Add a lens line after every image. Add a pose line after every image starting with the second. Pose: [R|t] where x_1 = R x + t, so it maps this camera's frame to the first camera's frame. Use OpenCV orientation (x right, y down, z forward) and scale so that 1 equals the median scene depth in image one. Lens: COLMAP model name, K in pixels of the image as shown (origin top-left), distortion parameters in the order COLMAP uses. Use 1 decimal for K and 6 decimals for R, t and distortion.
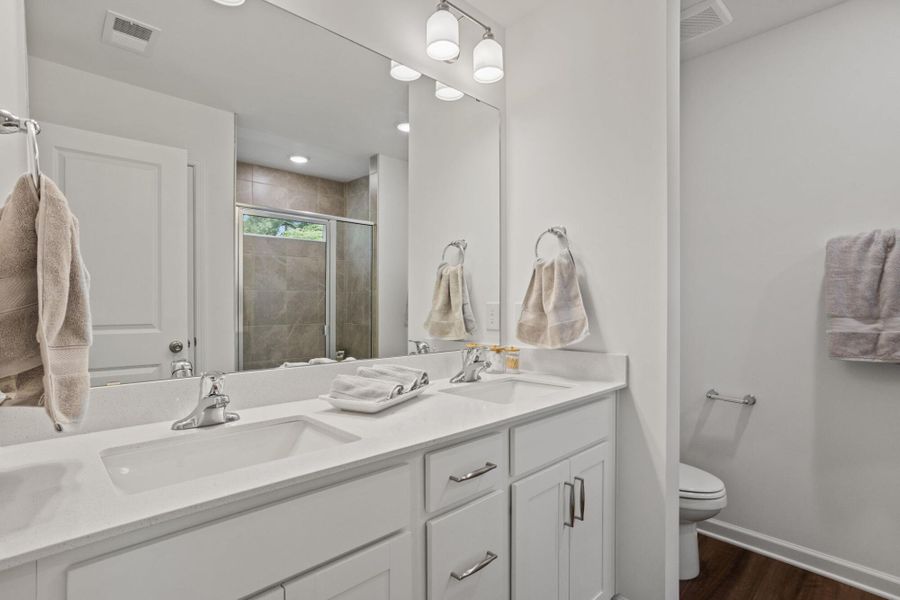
lens RADIAL K [[438.2, 0, 445.7], [0, 438.2, 299.0], [0, 0, 1]] dist [-0.049957, 0.029974]
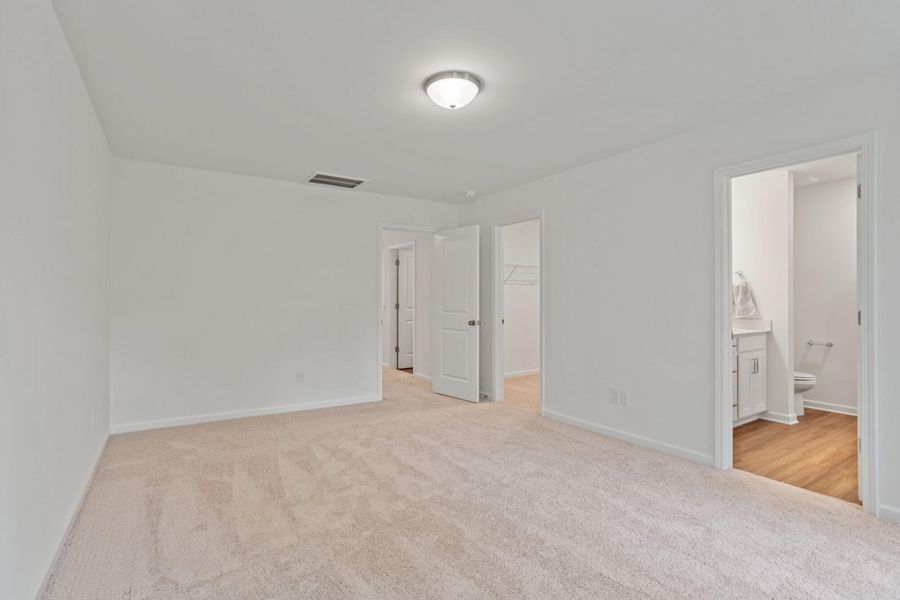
lens RADIAL K [[438.2, 0, 445.7], [0, 438.2, 299.0], [0, 0, 1]] dist [-0.049957, 0.029974]
pose [[0.982829, -0.008463, -0.184324, -1.026436], [0.006253, 0.999901, -0.012567, 0.022297], [0.184412, 0.011199, 0.982785, -1.908819]]
